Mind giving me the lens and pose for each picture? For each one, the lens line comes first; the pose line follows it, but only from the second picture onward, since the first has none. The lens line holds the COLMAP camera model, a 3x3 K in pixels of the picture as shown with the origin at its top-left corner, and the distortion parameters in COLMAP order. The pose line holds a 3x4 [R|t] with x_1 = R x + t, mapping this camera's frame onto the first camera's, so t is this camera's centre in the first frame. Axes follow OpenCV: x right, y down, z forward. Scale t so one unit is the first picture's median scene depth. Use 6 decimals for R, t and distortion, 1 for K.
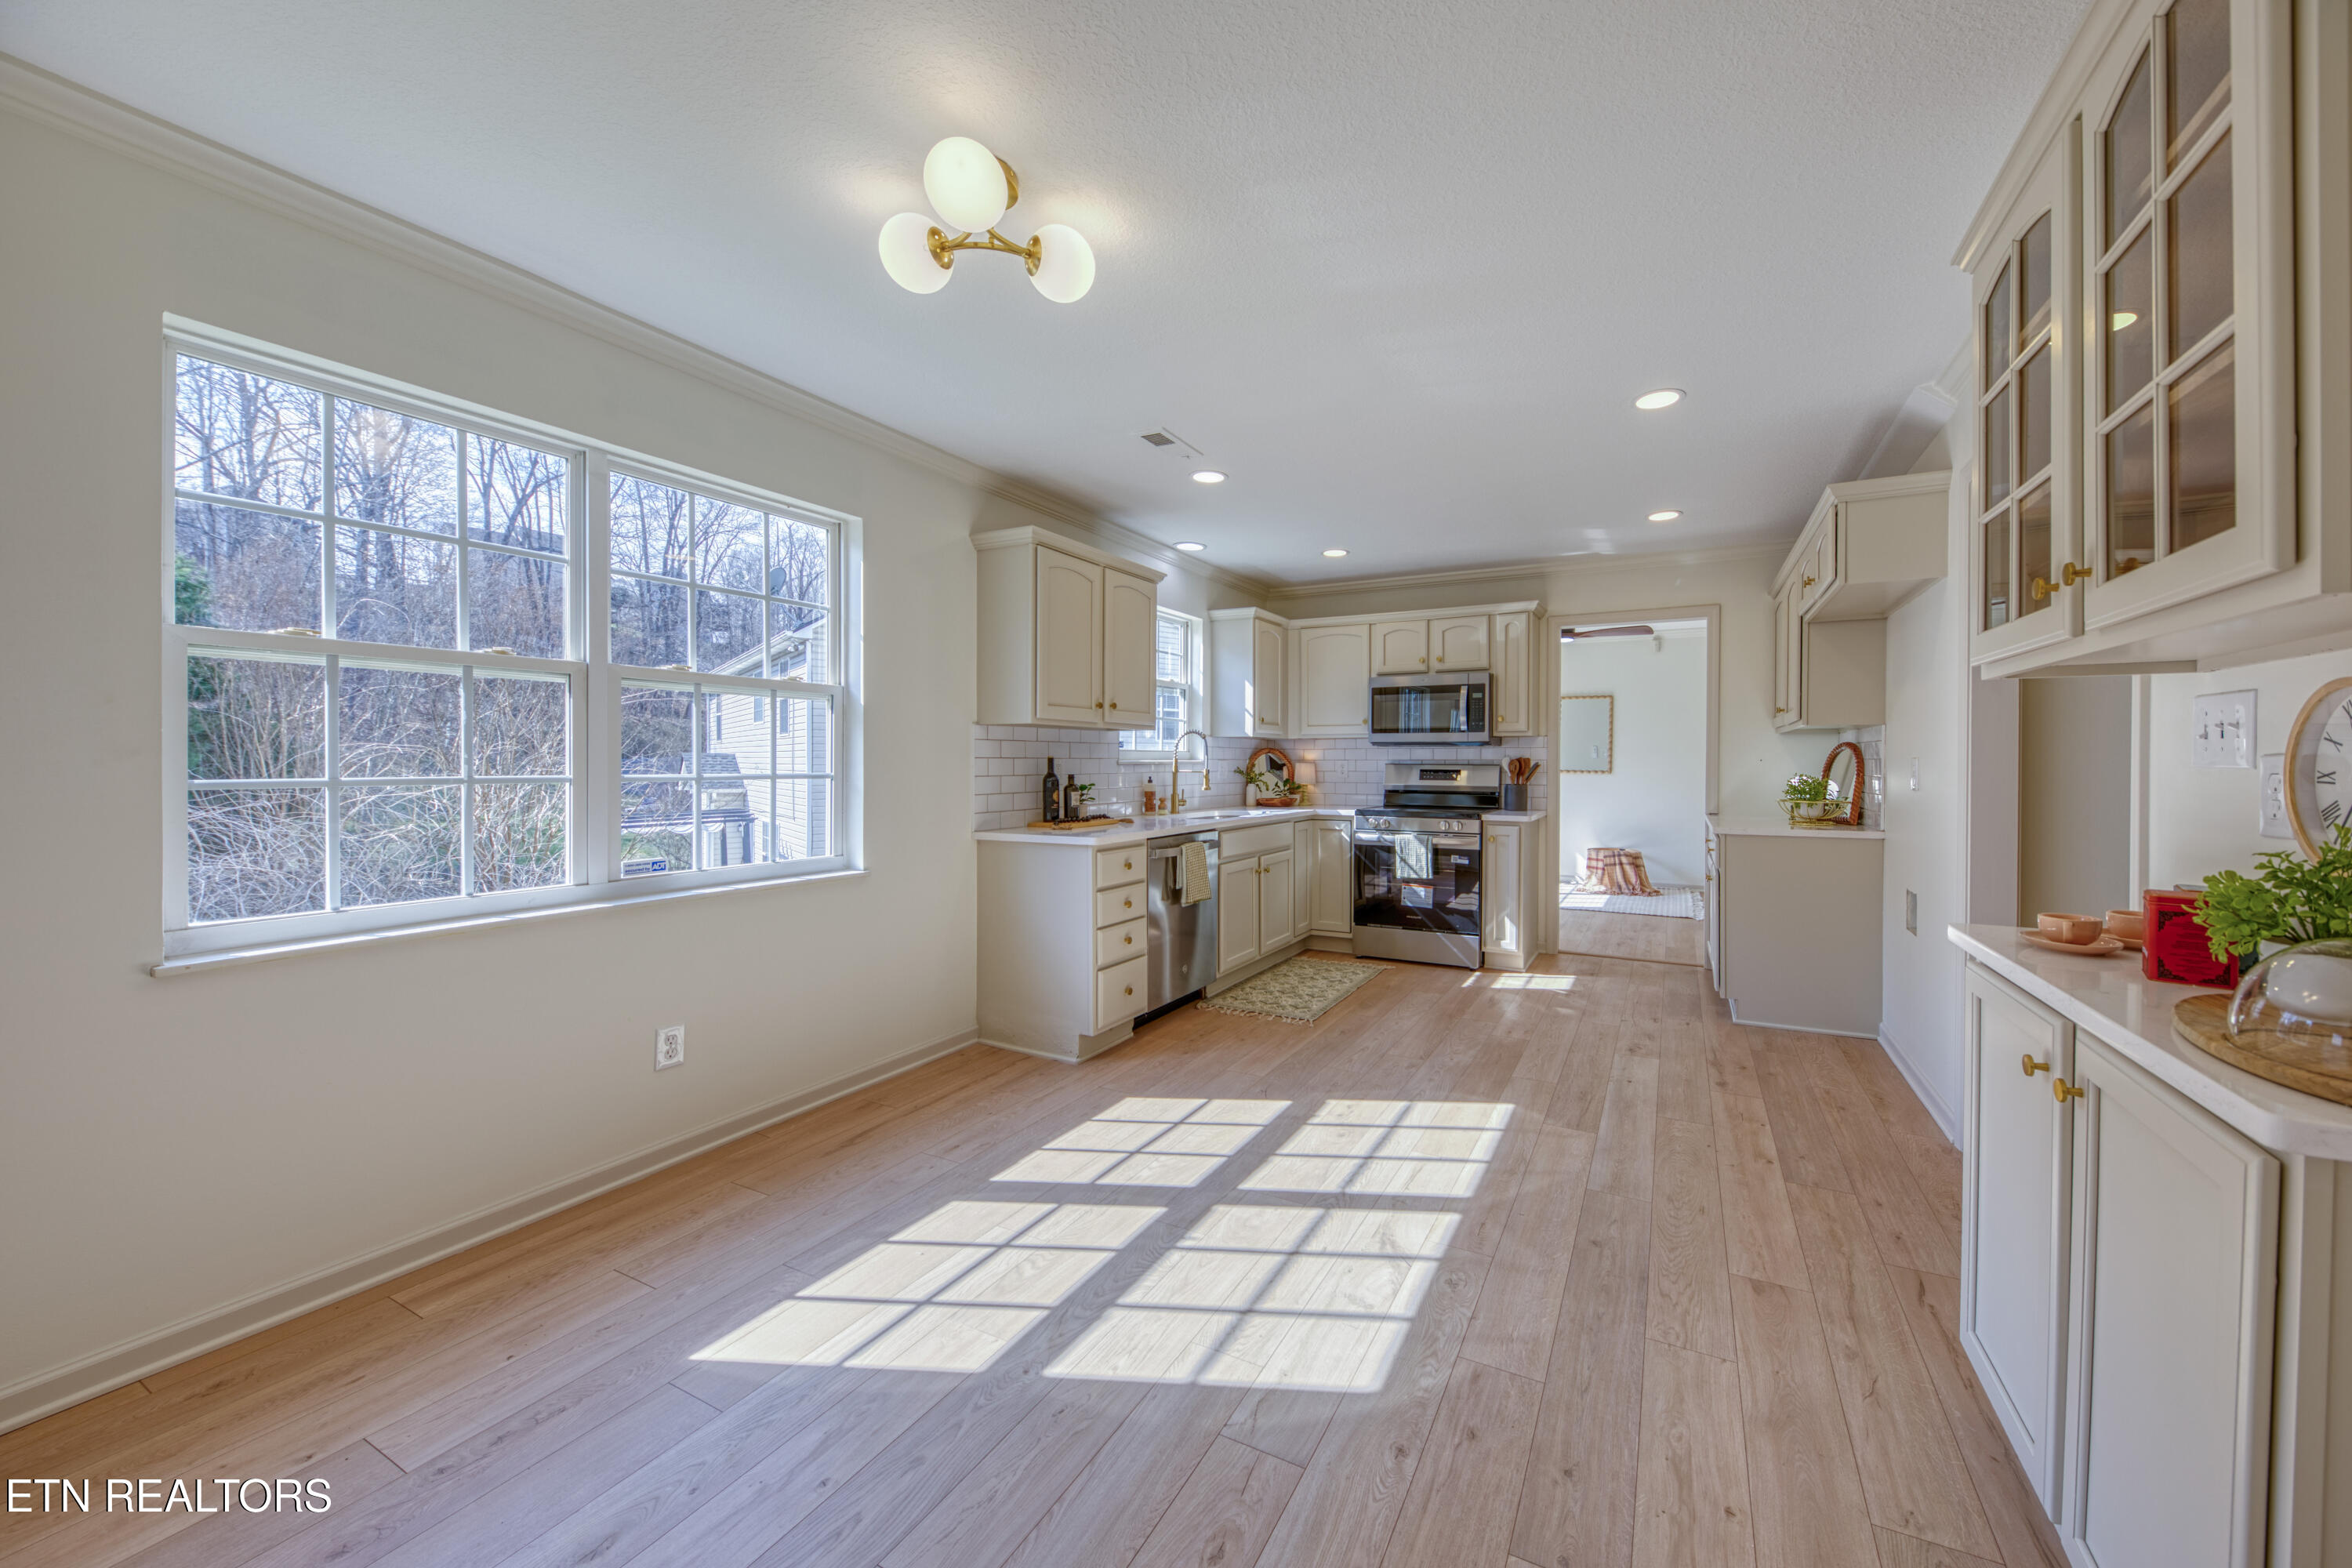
lens RADIAL K [[817.0, 0, 1280.3], [0, 817.0, 795.5], [0, 0, 1]] dist [0.008730, -0.003173]
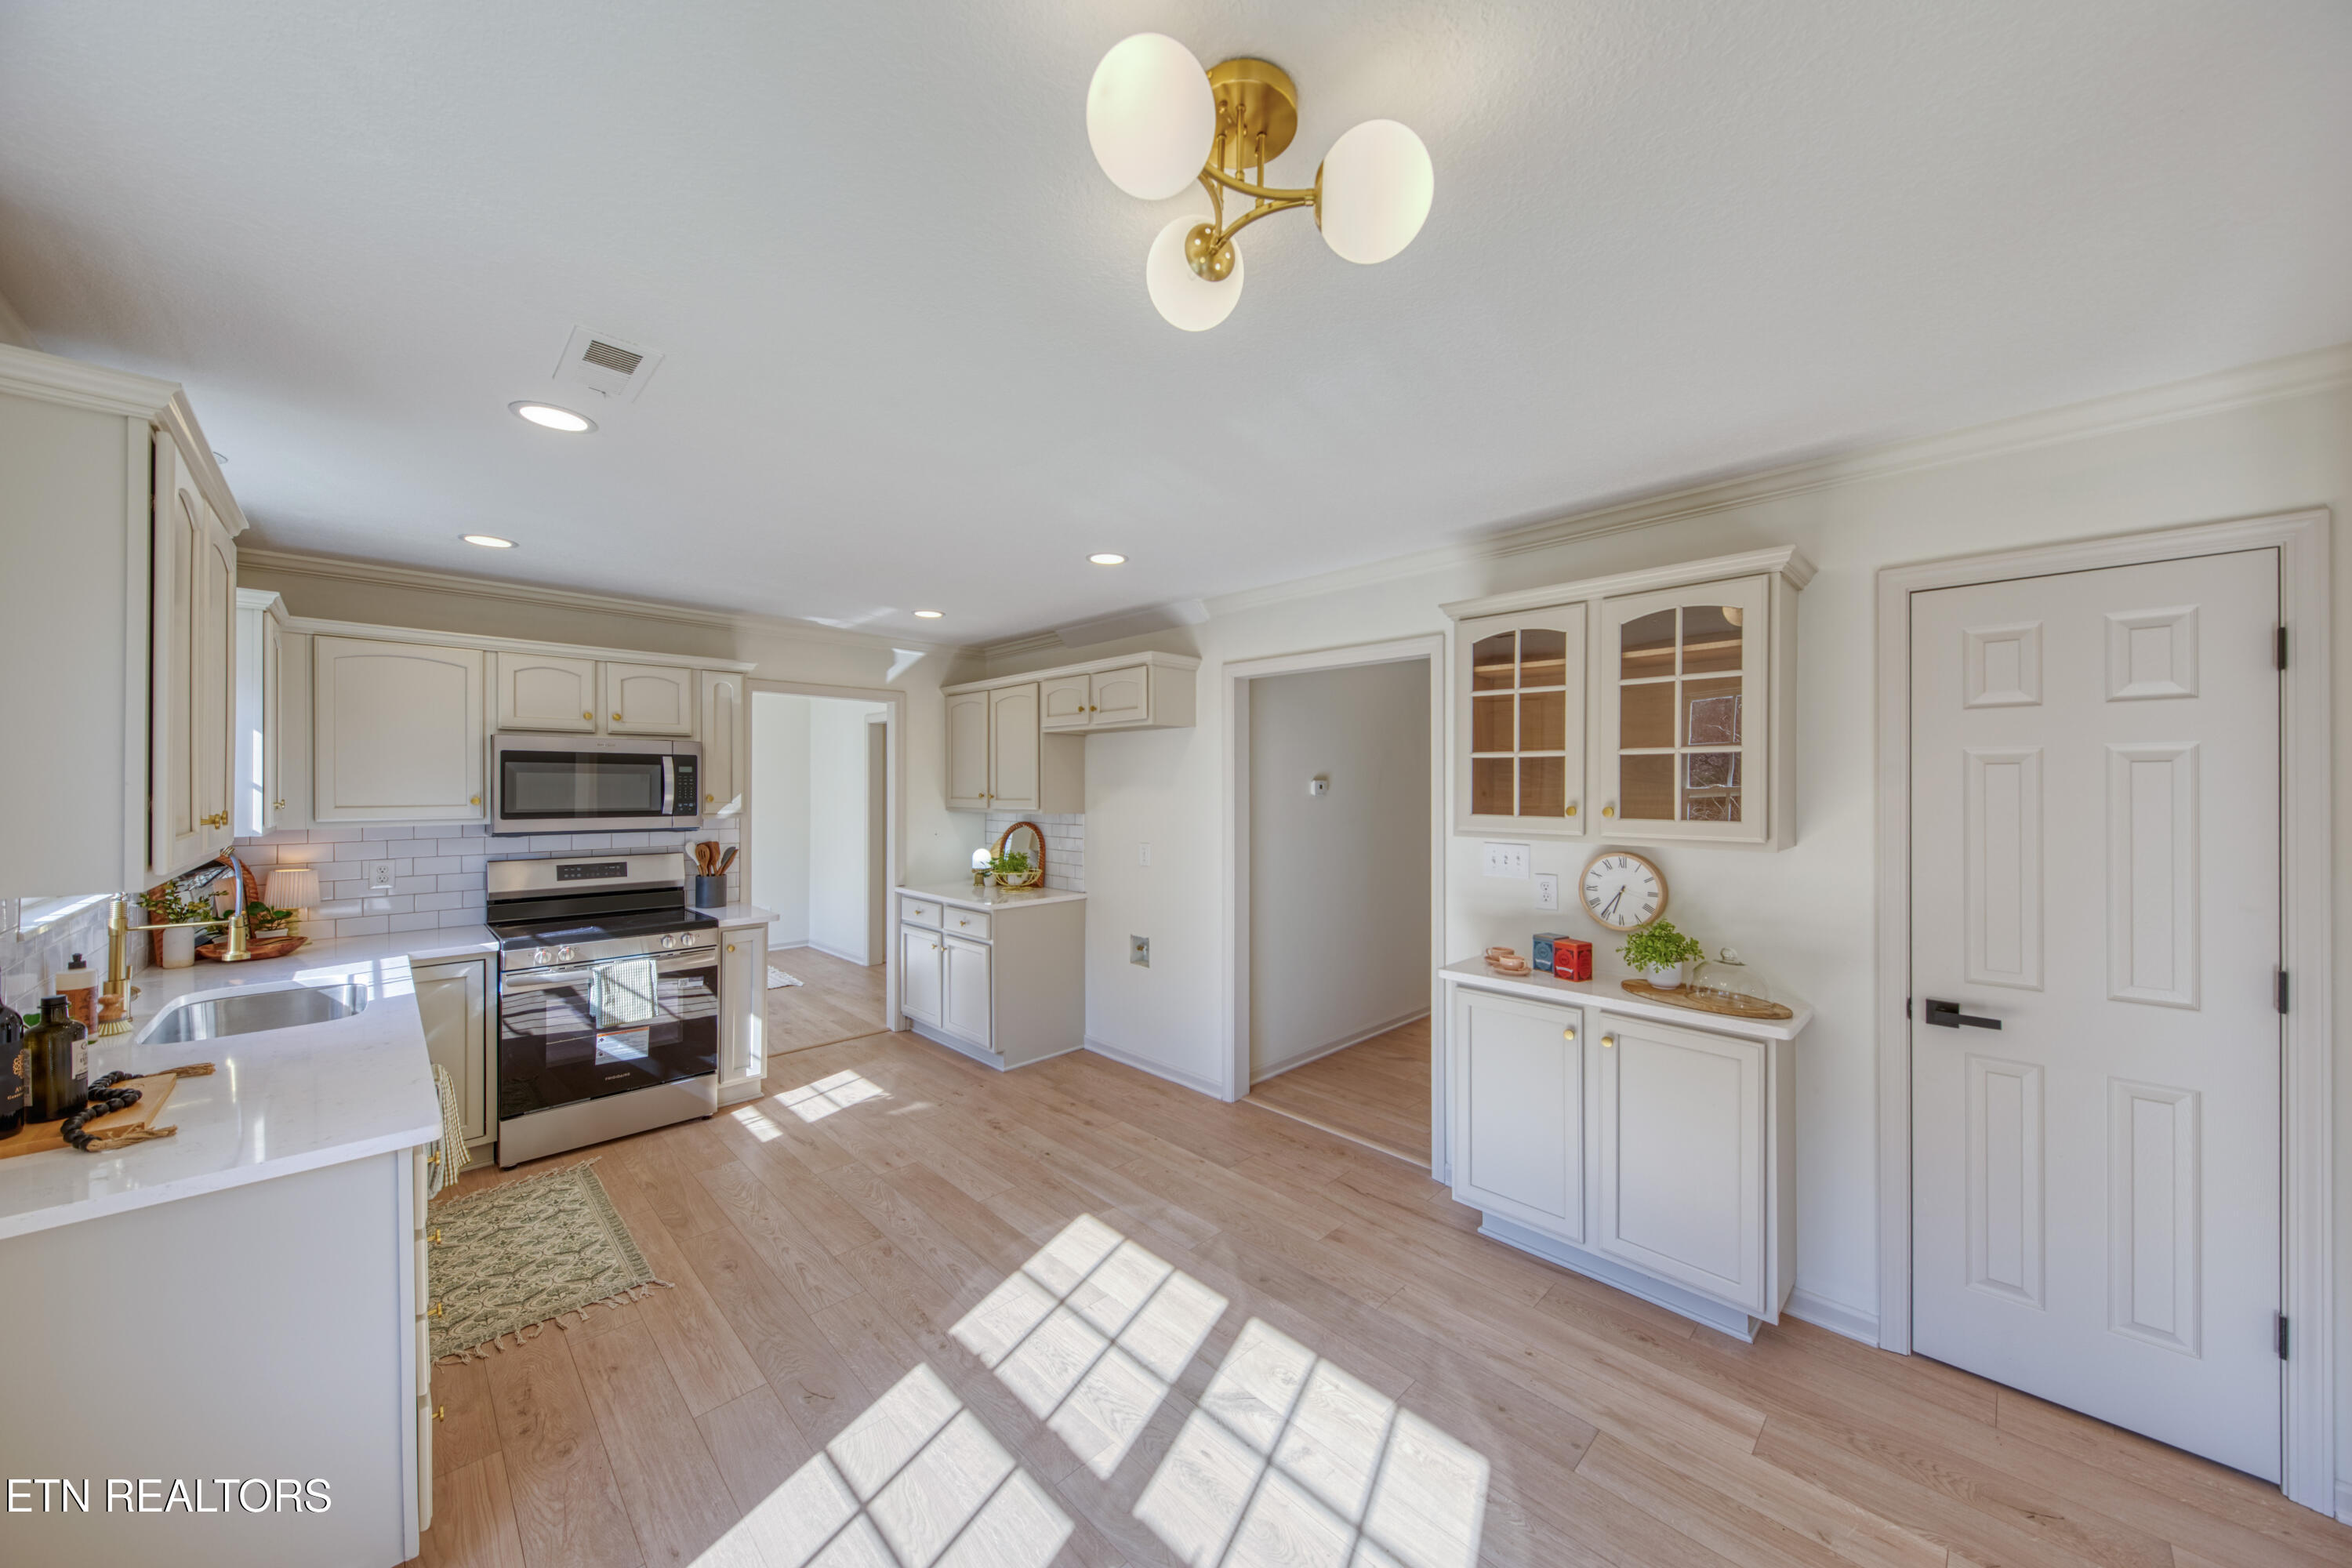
lens RADIAL K [[817.0, 0, 1175.3], [0, 817.0, 784.7], [0, 0, 1]] dist [0.008730, -0.003173]
pose [[0.358933, 0.001514, 0.933362, -0.340964], [0.050006, 0.998531, -0.020850, -0.068742], [-0.932023, 0.054157, 0.358331, 0.285065]]
